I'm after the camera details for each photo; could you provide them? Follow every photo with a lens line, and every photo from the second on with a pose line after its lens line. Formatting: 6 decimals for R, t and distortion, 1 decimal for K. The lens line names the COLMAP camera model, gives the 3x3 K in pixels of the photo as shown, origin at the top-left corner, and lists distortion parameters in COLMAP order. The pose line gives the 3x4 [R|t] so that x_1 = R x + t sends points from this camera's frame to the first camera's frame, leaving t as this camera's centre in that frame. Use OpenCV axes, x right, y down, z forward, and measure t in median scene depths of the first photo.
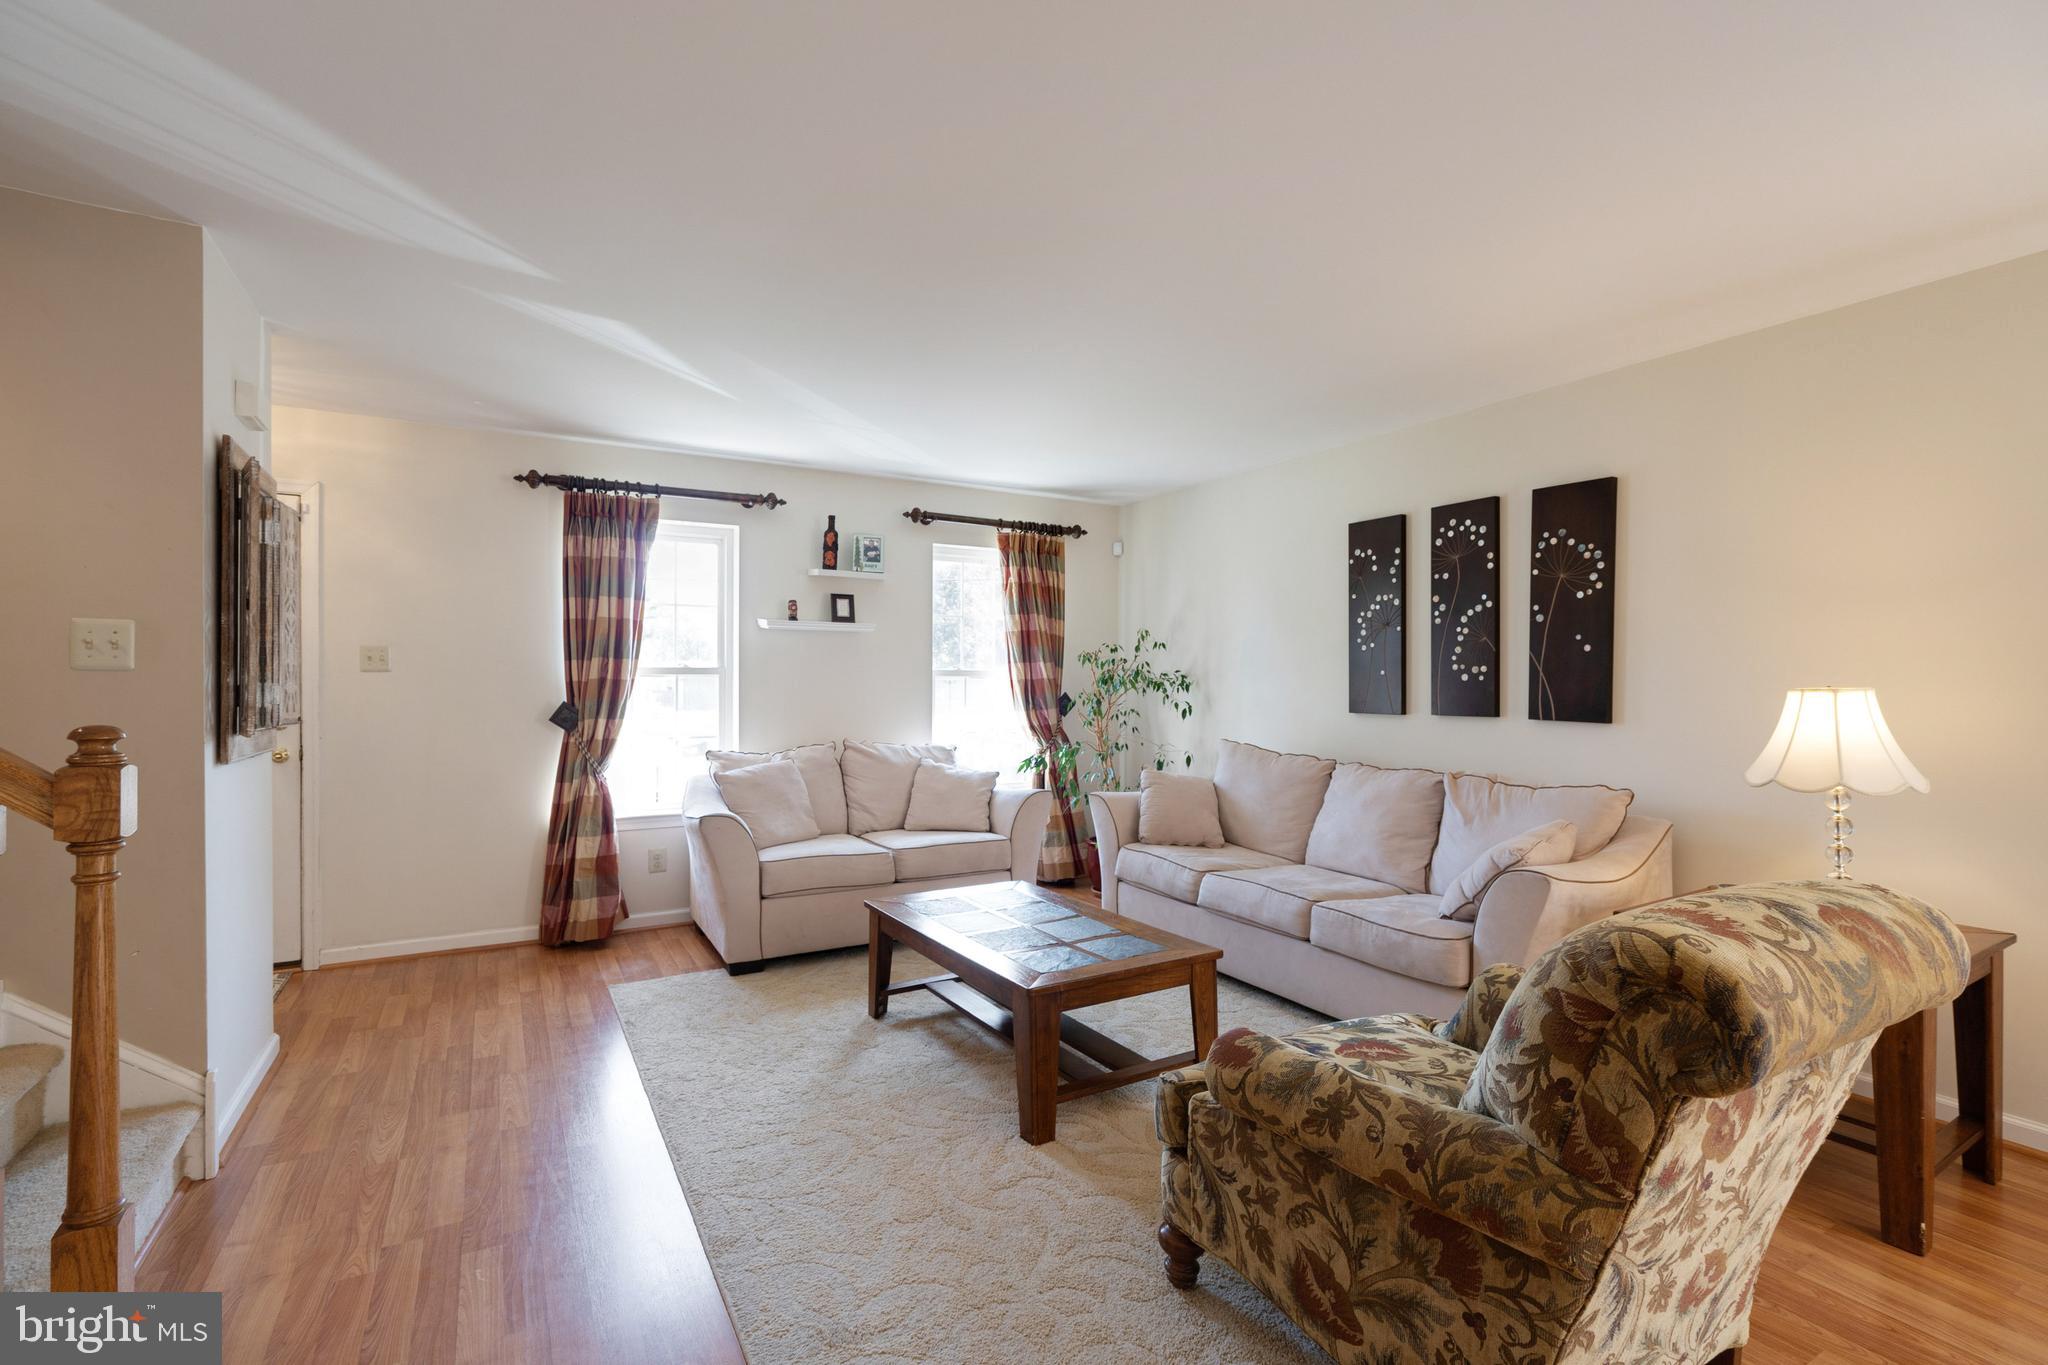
lens RADIAL K [[932.1, 0, 1023.7], [0, 932.1, 677.8], [0, 0, 1]] dist [0.000473, 0.000507]
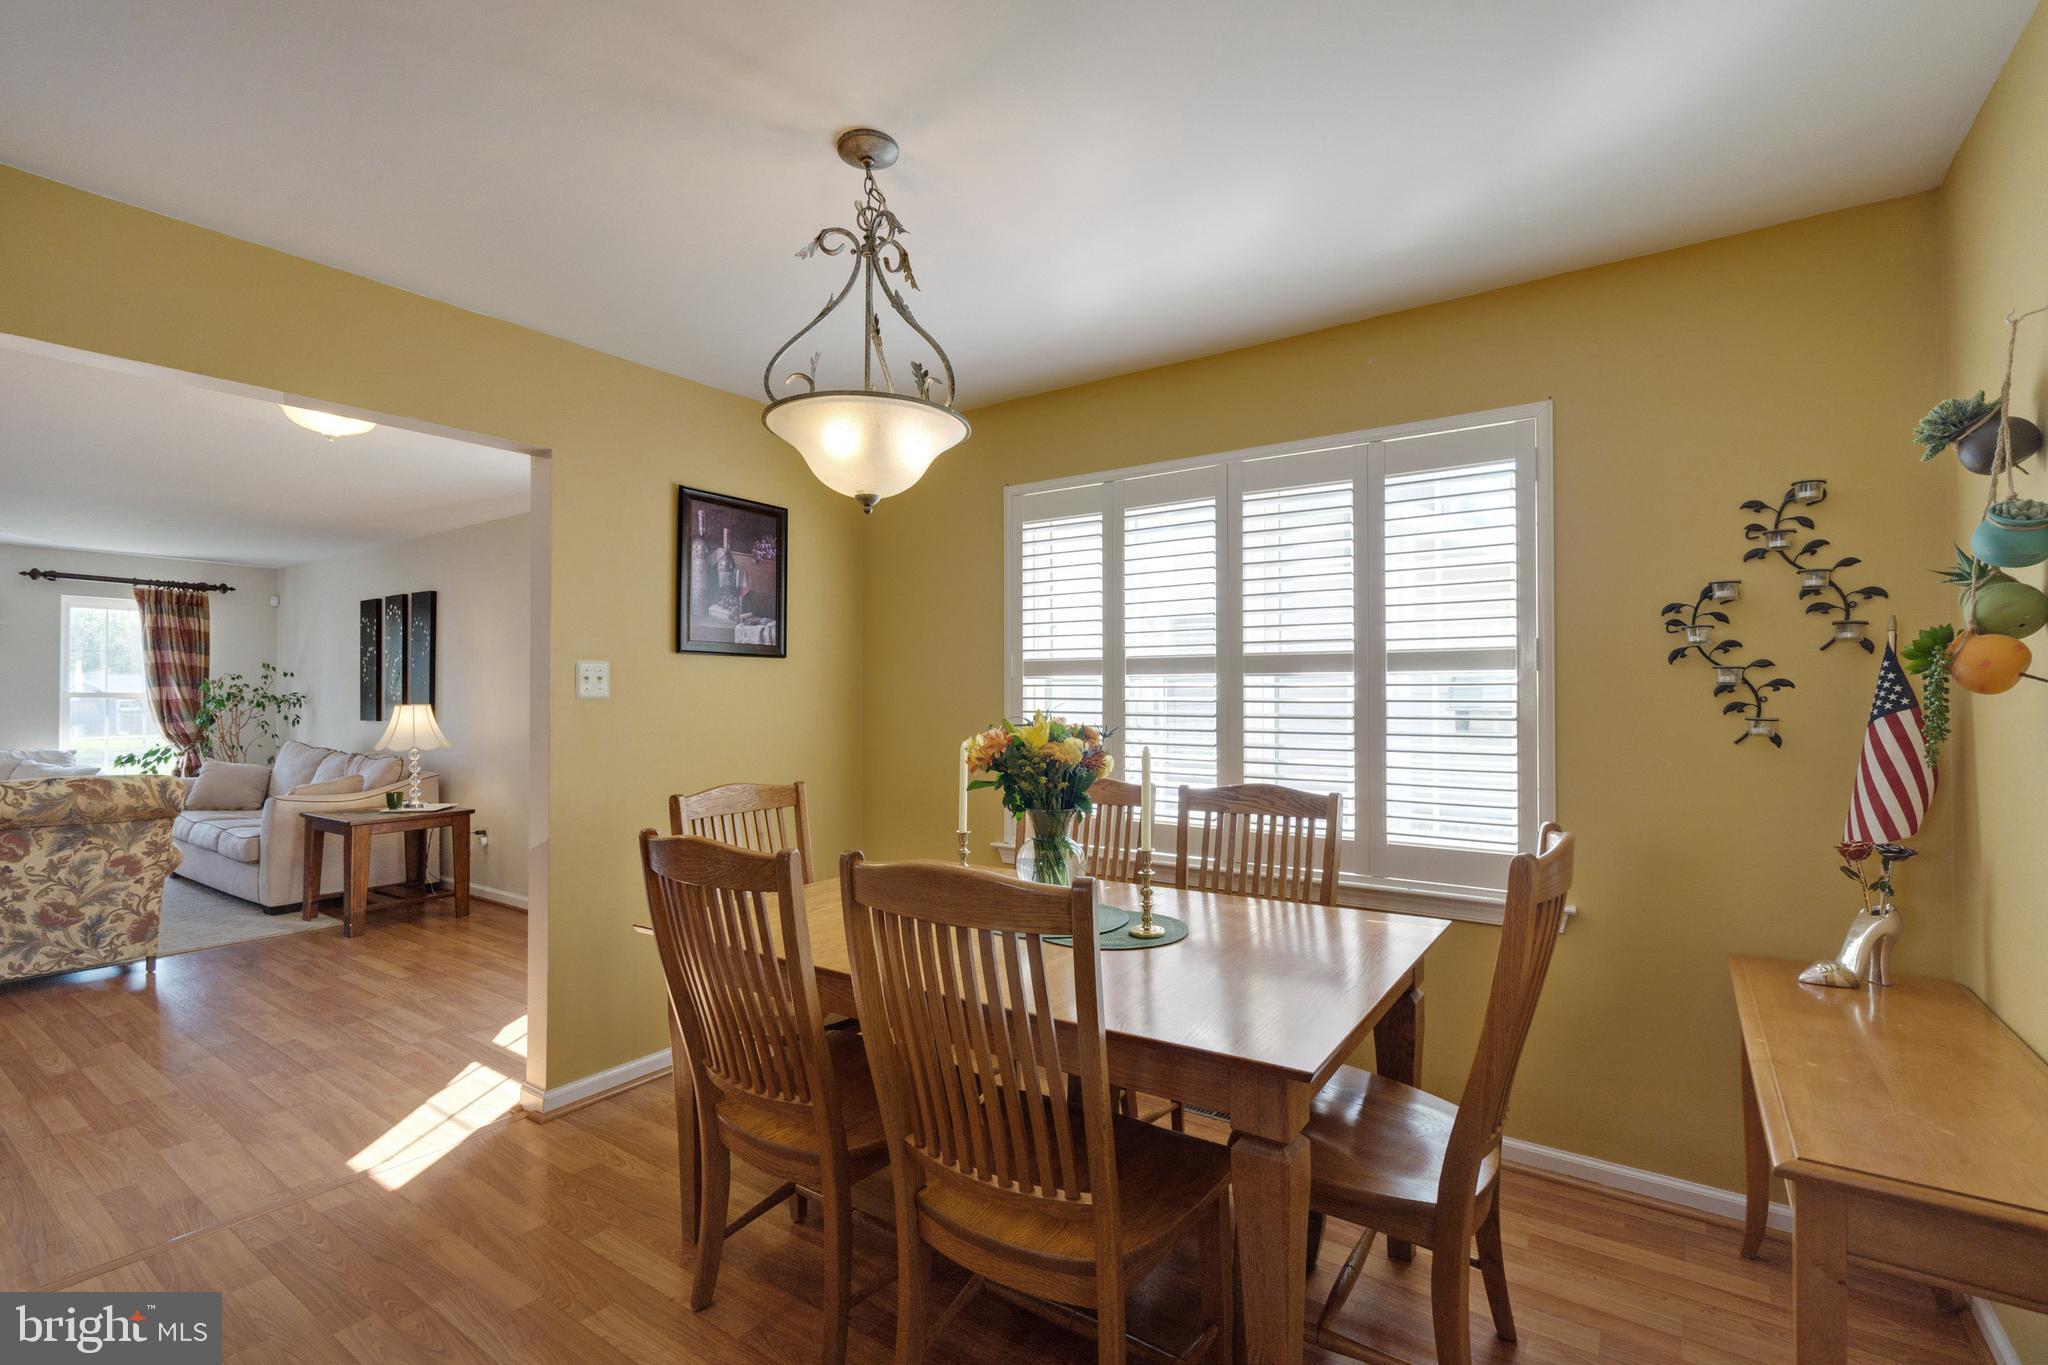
lens RADIAL K [[932.1, 0, 1023.7], [0, 932.1, 677.8], [0, 0, 1]] dist [0.000473, 0.000507]
pose [[0.904382, 0.005727, 0.426686, 0.523775], [0.001835, 0.999849, -0.017309, -0.003679], [-0.426720, 0.016437, 0.904234, -0.693811]]
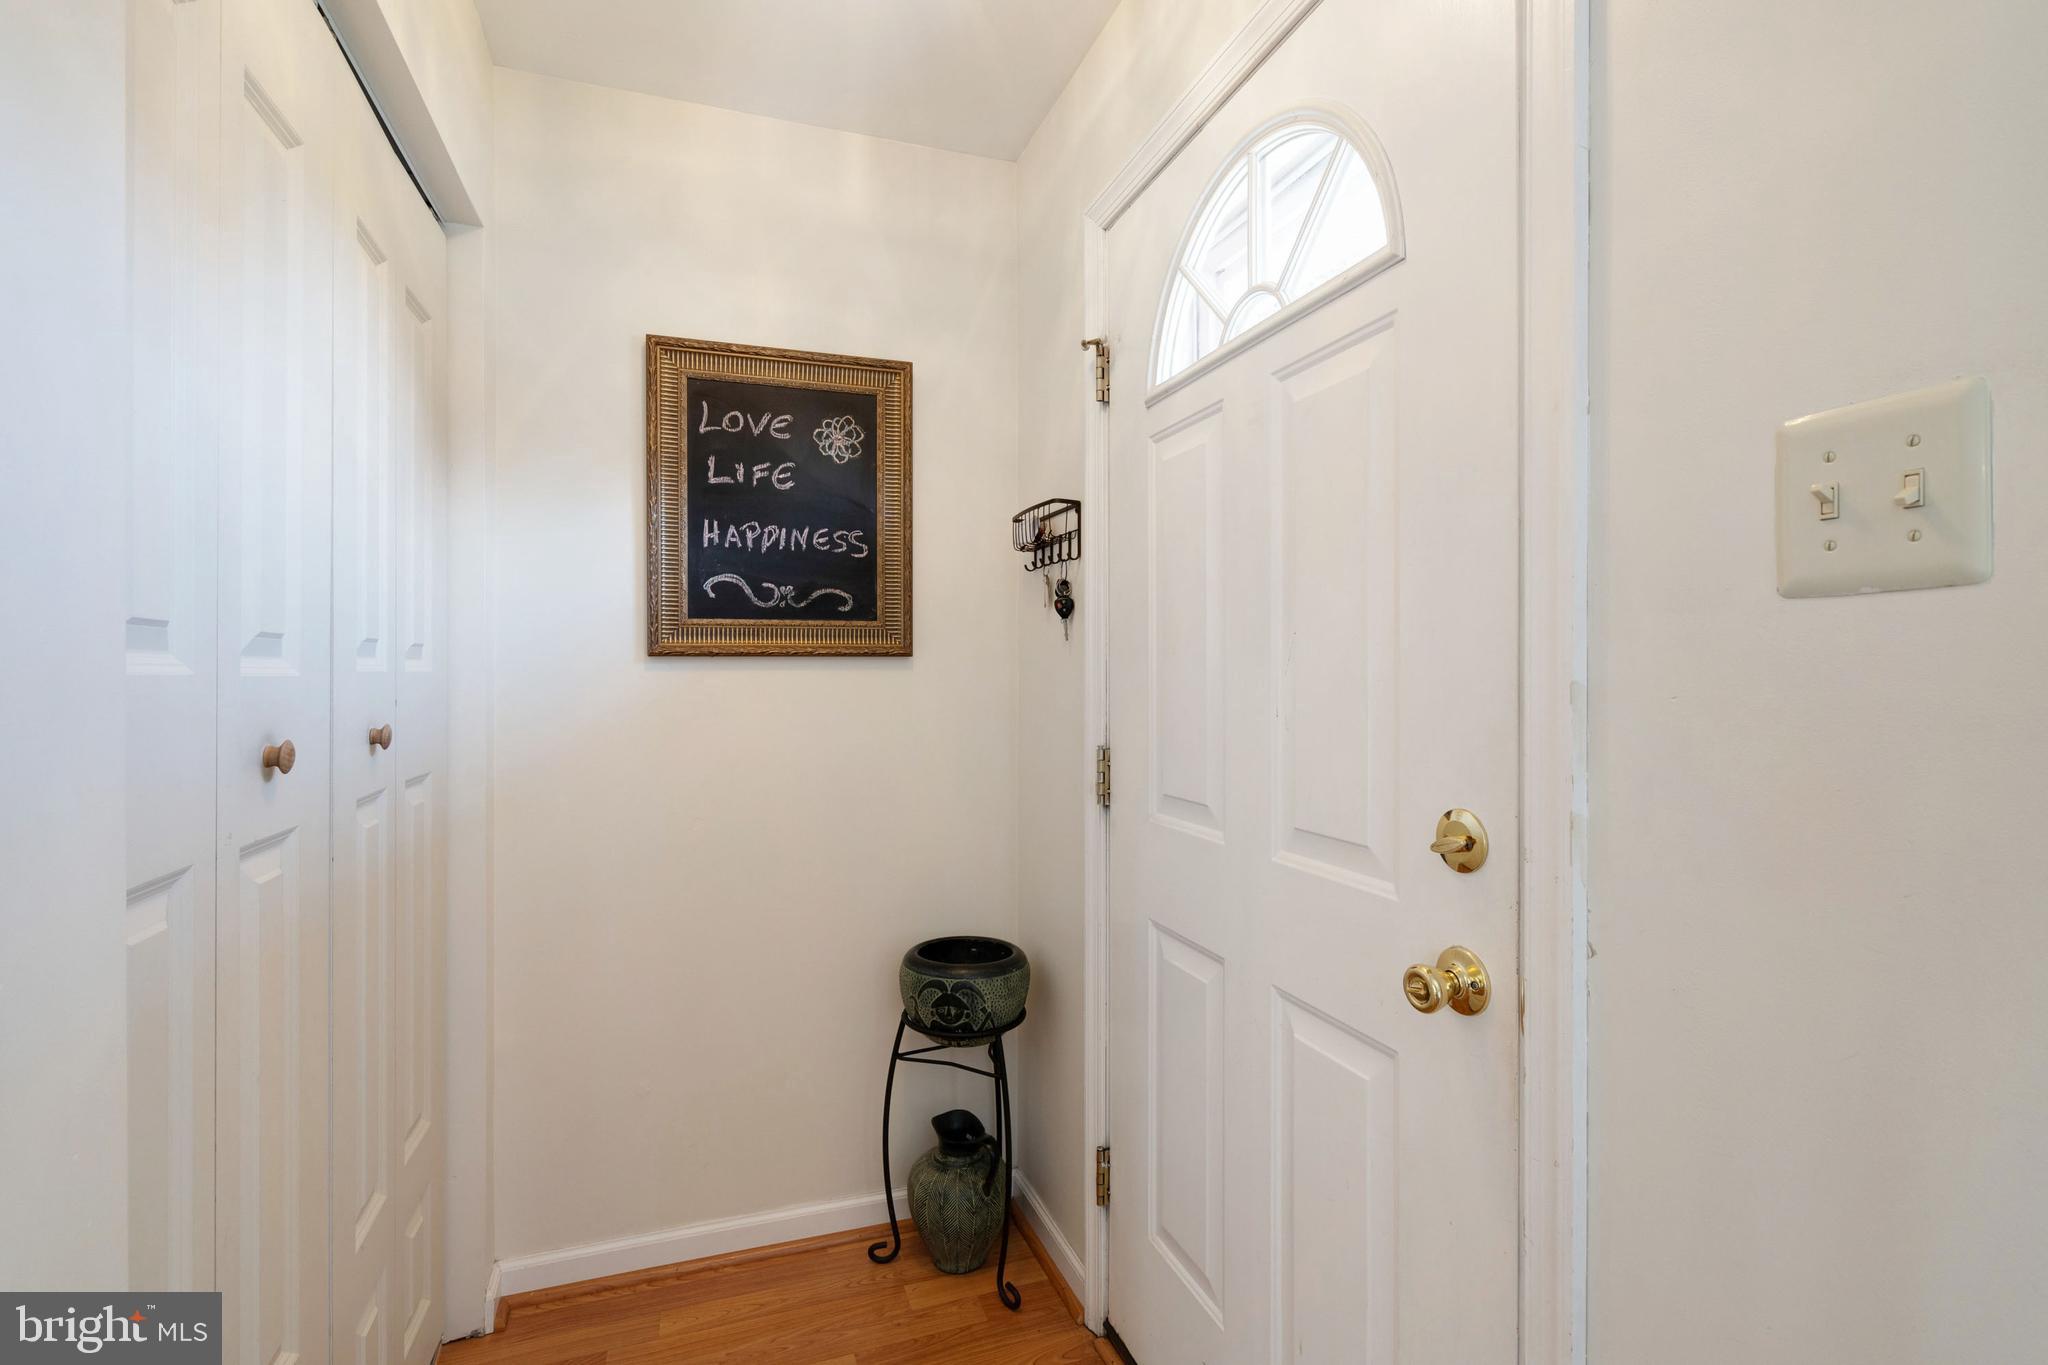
lens RADIAL K [[932.1, 0, 1023.7], [0, 932.1, 677.8], [0, 0, 1]] dist [0.000473, 0.000507]
pose [[-0.185102, -0.003330, -0.982714, -0.366438], [0.005215, 0.999977, -0.004371, 0.005548], [0.982705, -0.005934, -0.185081, 0.630998]]
